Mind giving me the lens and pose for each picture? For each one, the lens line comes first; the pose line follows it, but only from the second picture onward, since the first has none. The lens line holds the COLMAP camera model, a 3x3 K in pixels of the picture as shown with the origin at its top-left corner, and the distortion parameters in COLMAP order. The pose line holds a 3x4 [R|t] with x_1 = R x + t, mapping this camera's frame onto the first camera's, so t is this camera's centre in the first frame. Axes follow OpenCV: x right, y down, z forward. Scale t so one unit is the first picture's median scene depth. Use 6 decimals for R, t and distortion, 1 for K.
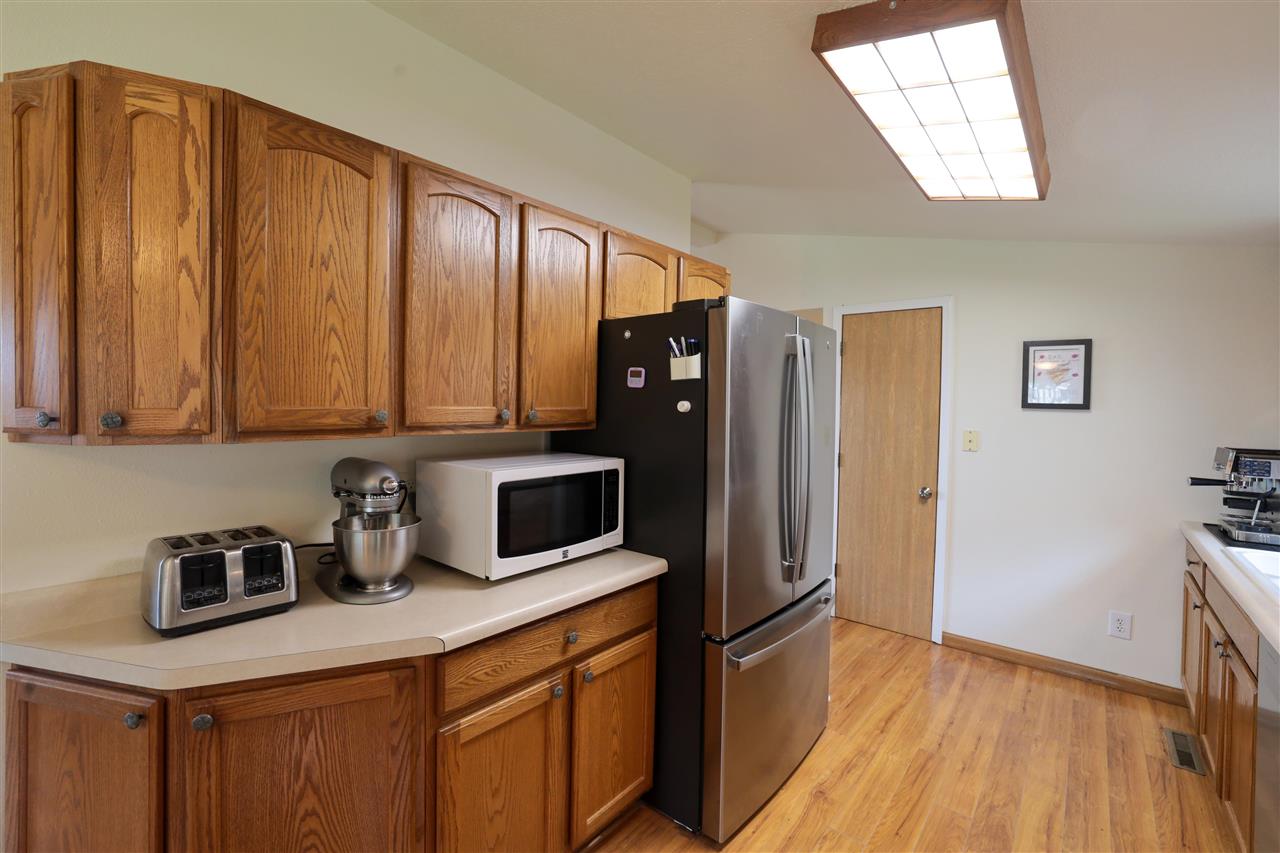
lens RADIAL K [[547.3, 0, 644.8], [0, 547.3, 413.3], [0, 0, 1]] dist [-0.002047, -0.000014]
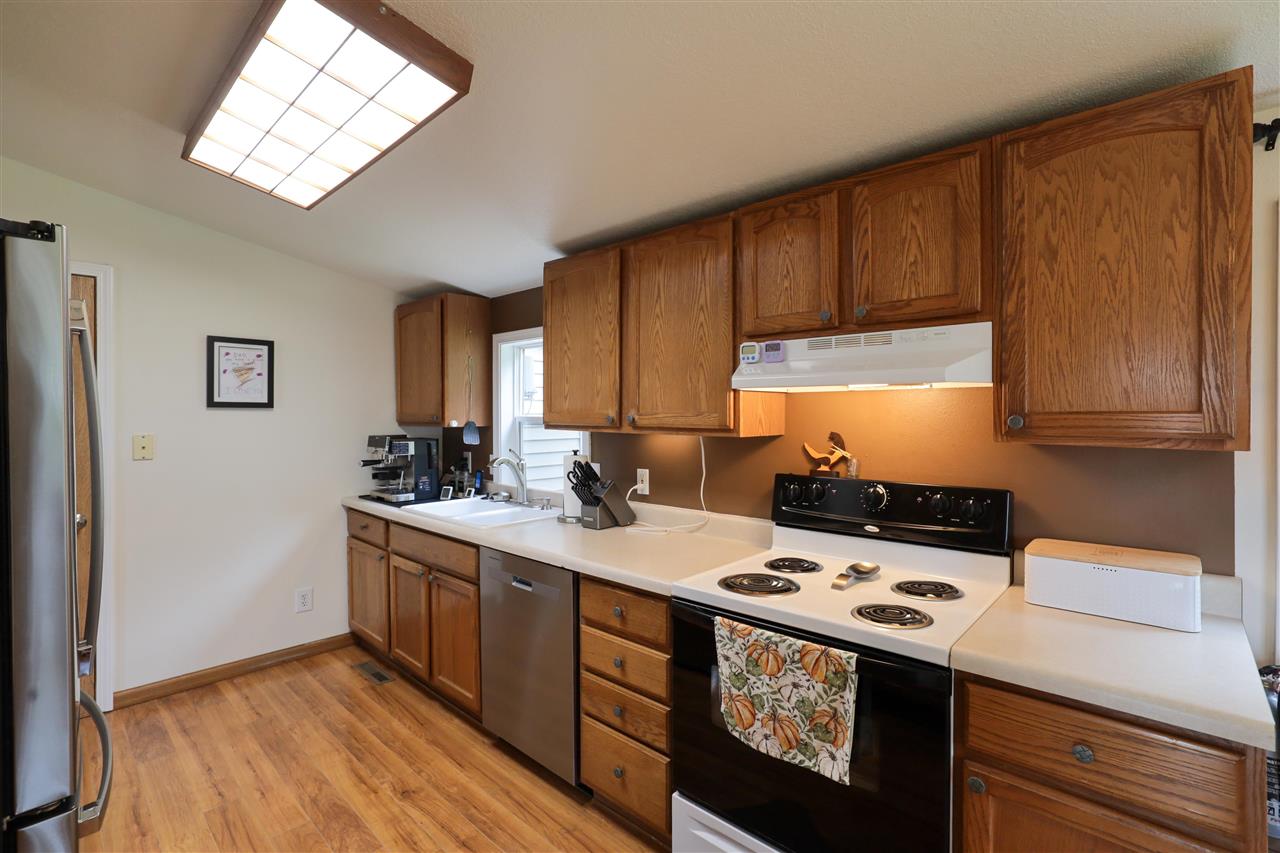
lens RADIAL K [[603.0, 0, 639.7], [0, 603.0, 416.0], [0, 0, 1]] dist [-0.000690, 0.000329]
pose [[0.077503, -0.024460, 0.996692, -0.335164], [0.015308, 0.999610, 0.023342, -0.008865], [-0.996875, 0.013448, 0.077847, 0.237205]]
